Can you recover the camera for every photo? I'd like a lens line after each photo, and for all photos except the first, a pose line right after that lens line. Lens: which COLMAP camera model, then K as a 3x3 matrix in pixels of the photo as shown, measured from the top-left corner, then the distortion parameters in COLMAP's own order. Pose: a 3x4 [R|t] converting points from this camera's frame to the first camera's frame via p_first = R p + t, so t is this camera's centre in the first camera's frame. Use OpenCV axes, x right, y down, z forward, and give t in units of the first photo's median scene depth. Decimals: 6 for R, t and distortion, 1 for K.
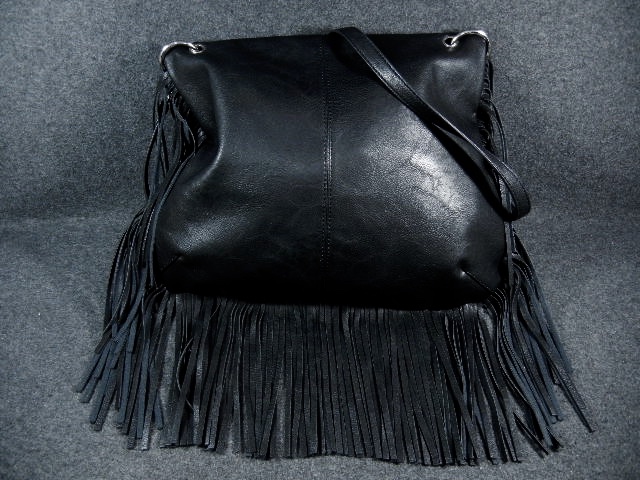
lens RADIAL K [[565.4, 0, 330.2], [0, 565.4, 235.9], [0, 0, 1]] dist [0.050148, -0.006245]
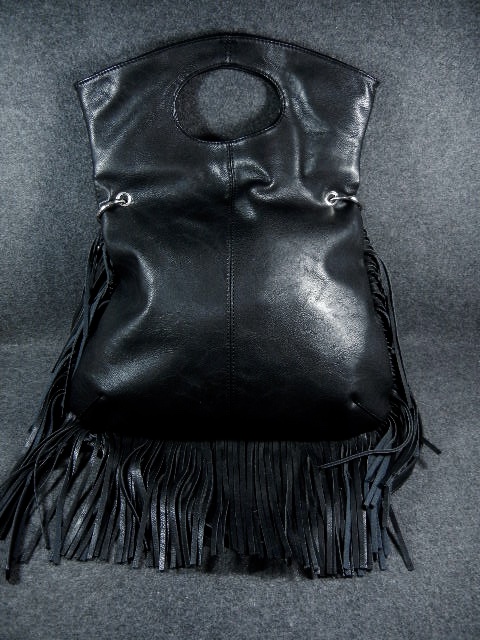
lens RADIAL K [[565.4, 0, 243.1], [0, 565.4, 323.0], [0, 0, 1]] dist [0.050148, -0.006245]
pose [[0.999959, -0.008944, 0.001252, 0.022579], [0.009027, 0.993835, -0.110501, 0.062293], [-0.000256, 0.110508, 0.993875, -0.158669]]
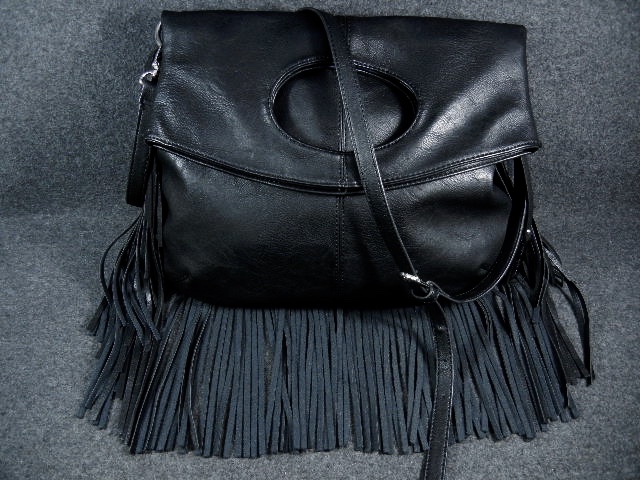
lens RADIAL K [[565.4, 0, 324.6], [0, 565.4, 239.6], [0, 0, 1]] dist [0.050148, -0.006245]
pose [[0.999533, 0.001428, -0.030509, 0.064534], [0.000745, 0.997470, 0.071092, -0.066360], [0.030533, -0.071081, 0.997003, 0.065354]]
